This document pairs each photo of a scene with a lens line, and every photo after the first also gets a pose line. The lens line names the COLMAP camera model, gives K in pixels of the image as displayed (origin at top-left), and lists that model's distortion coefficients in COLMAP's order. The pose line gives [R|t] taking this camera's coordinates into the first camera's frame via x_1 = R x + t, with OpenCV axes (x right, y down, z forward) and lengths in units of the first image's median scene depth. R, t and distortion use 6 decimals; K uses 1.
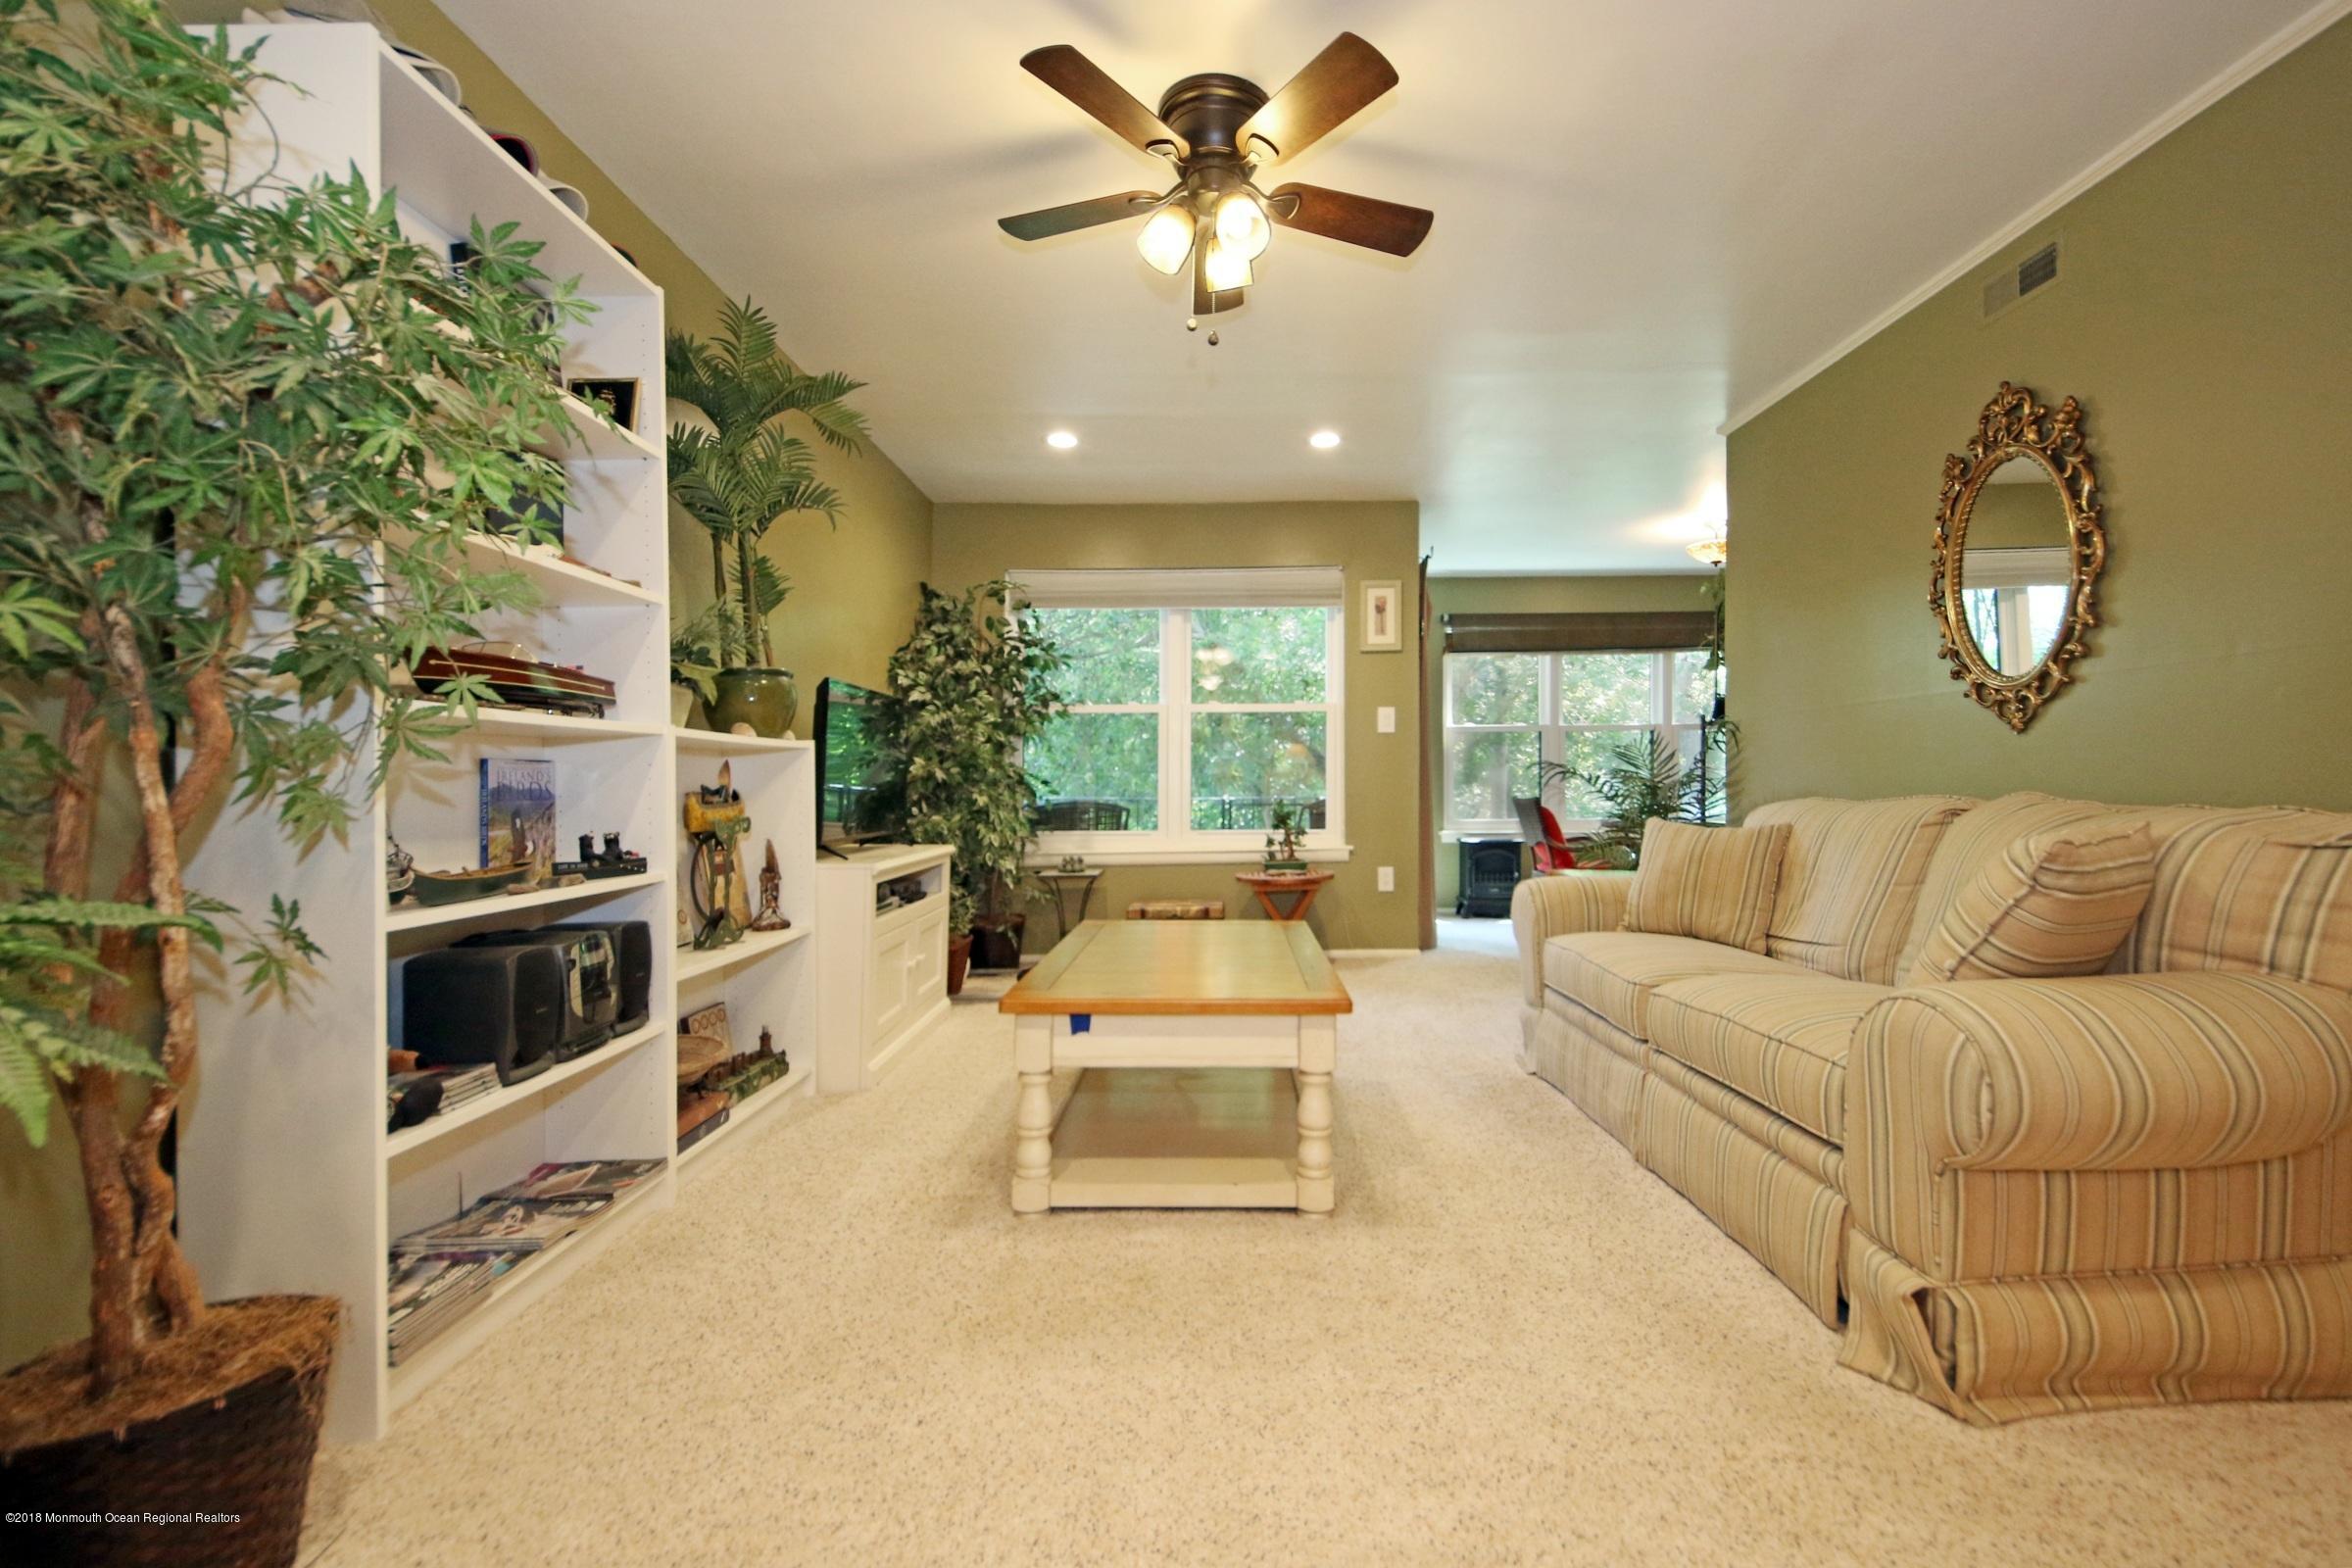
lens RADIAL K [[984.6, 0, 1197.2], [0, 984.6, 786.7], [0, 0, 1]] dist [0.035693, -0.017847]
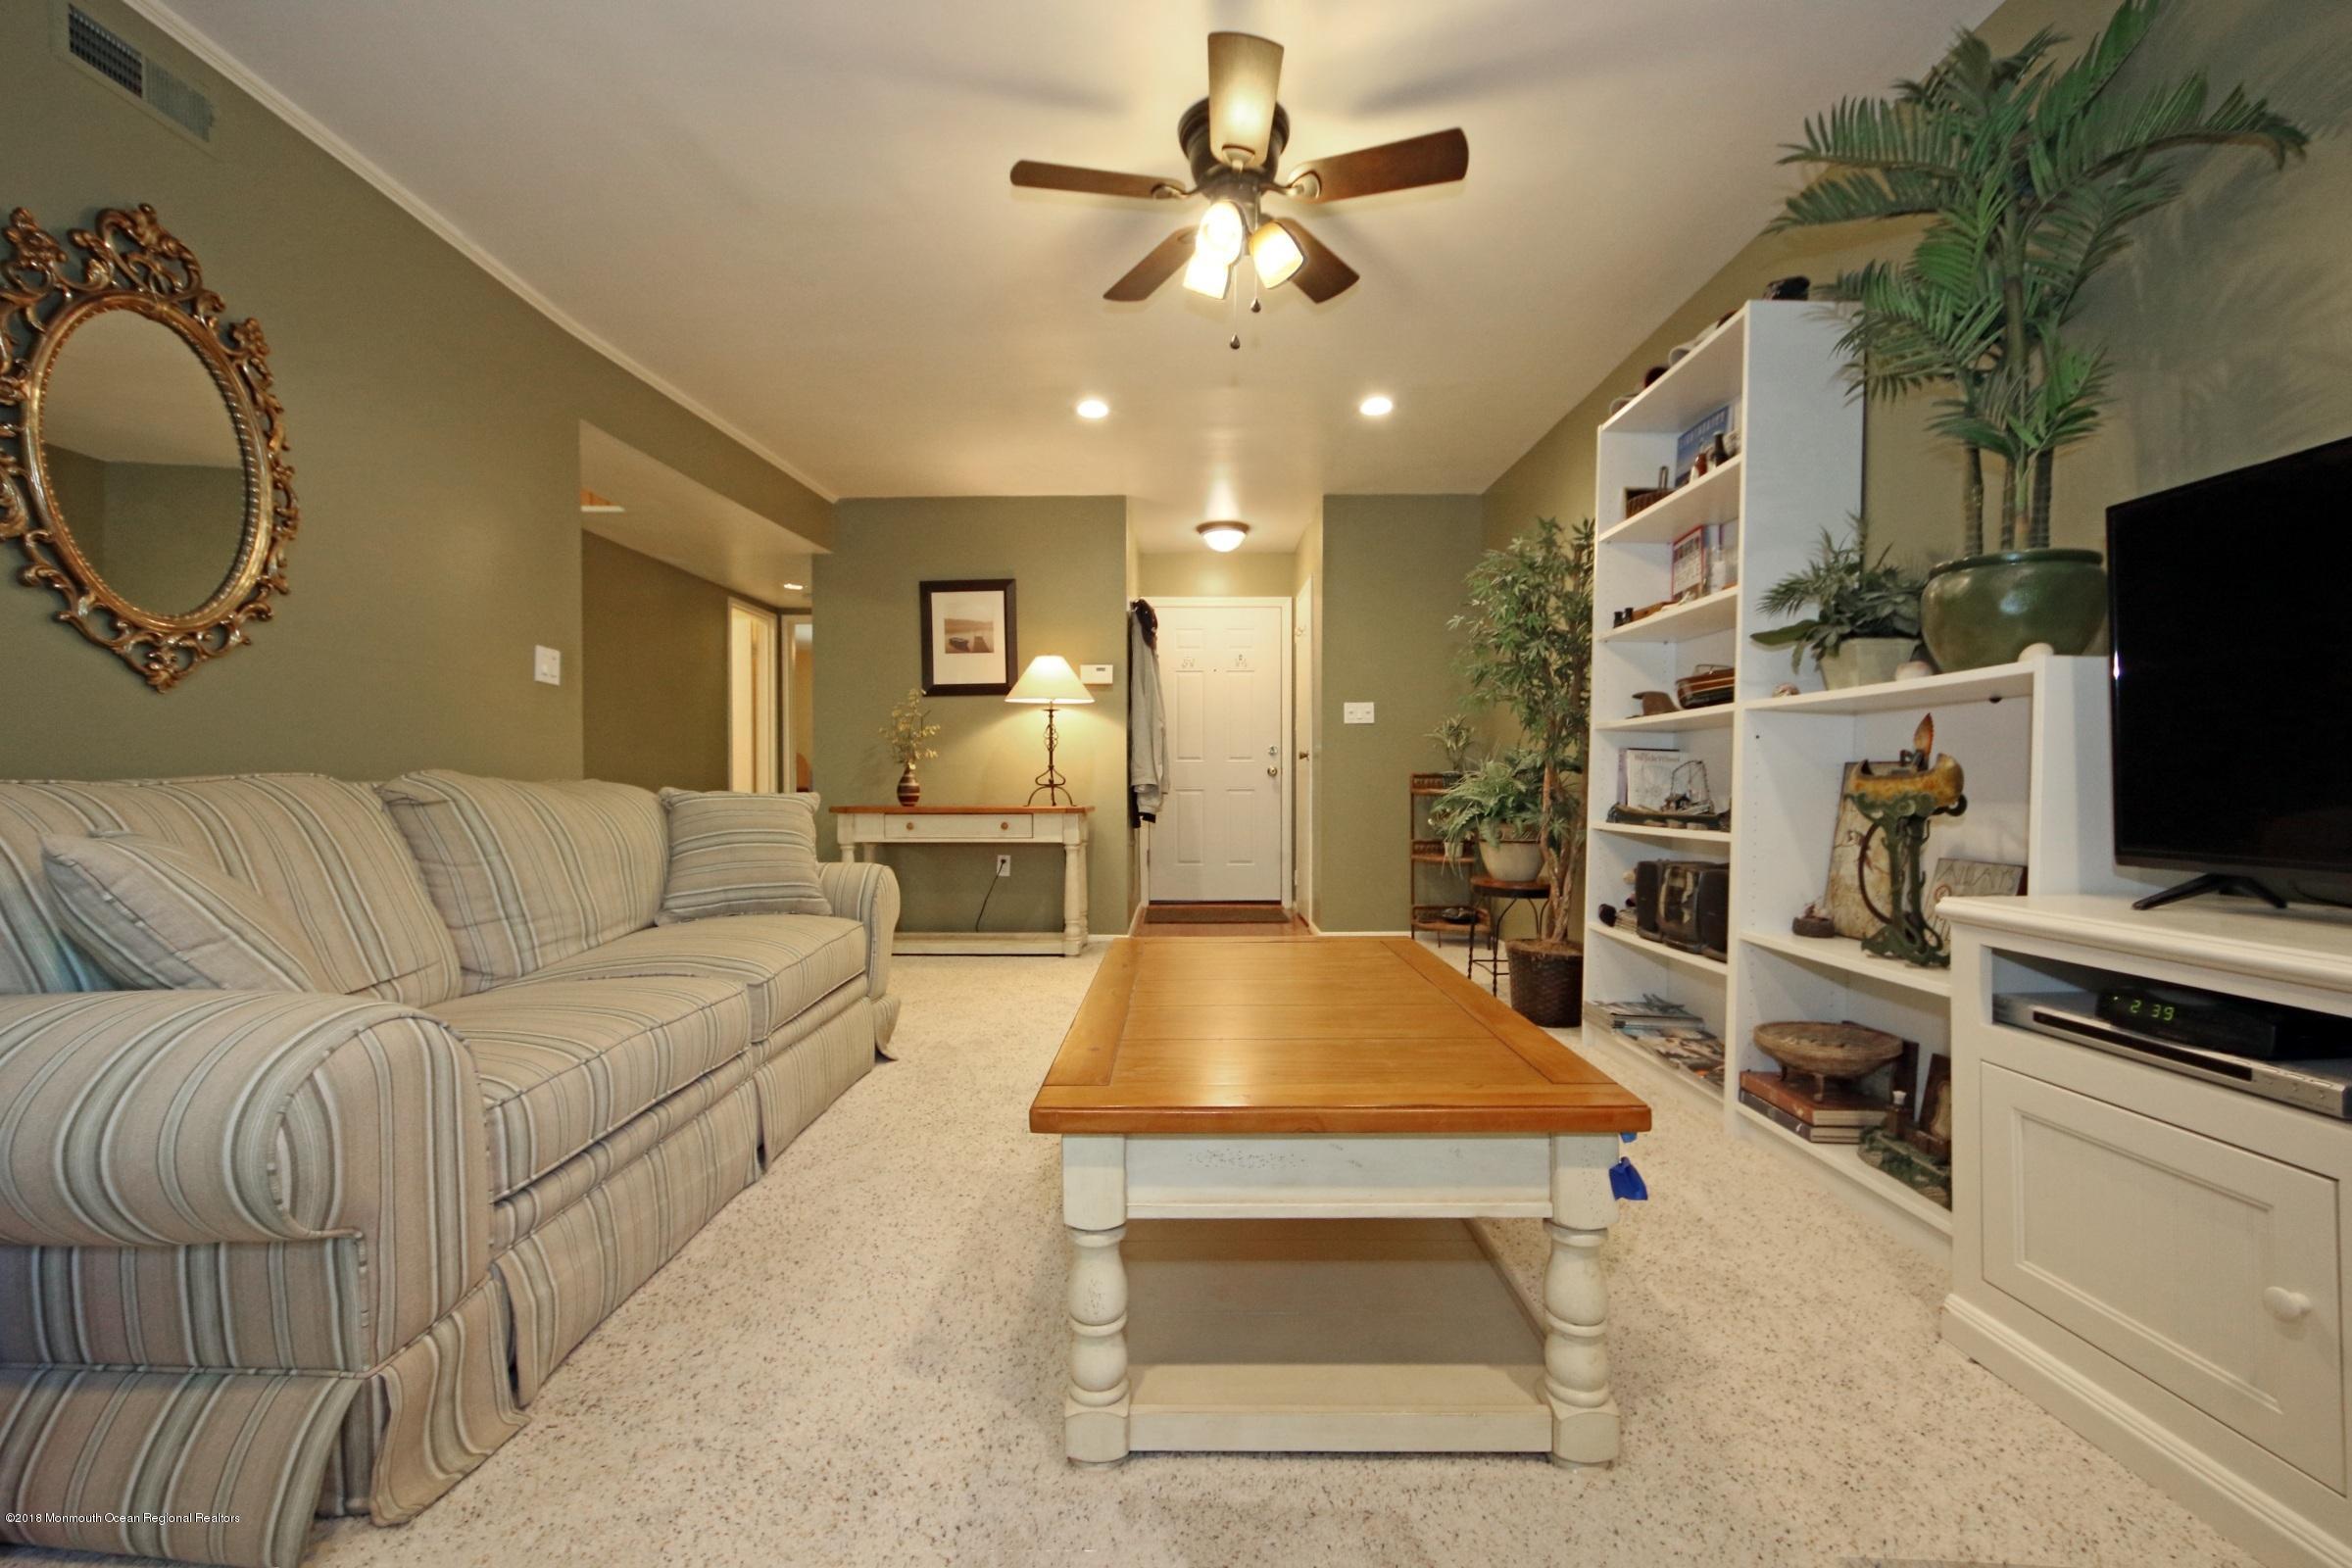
lens RADIAL K [[949.6, 0, 1176.0], [0, 949.6, 784.0], [0, 0, 1]] dist [0.000772, 0.000424]
pose [[-0.999994, 0.002854, -0.001831, 0.085542], [0.002858, 0.999993, -0.002439, 0.030326], [0.001824, -0.002444, -0.999995, 2.028471]]
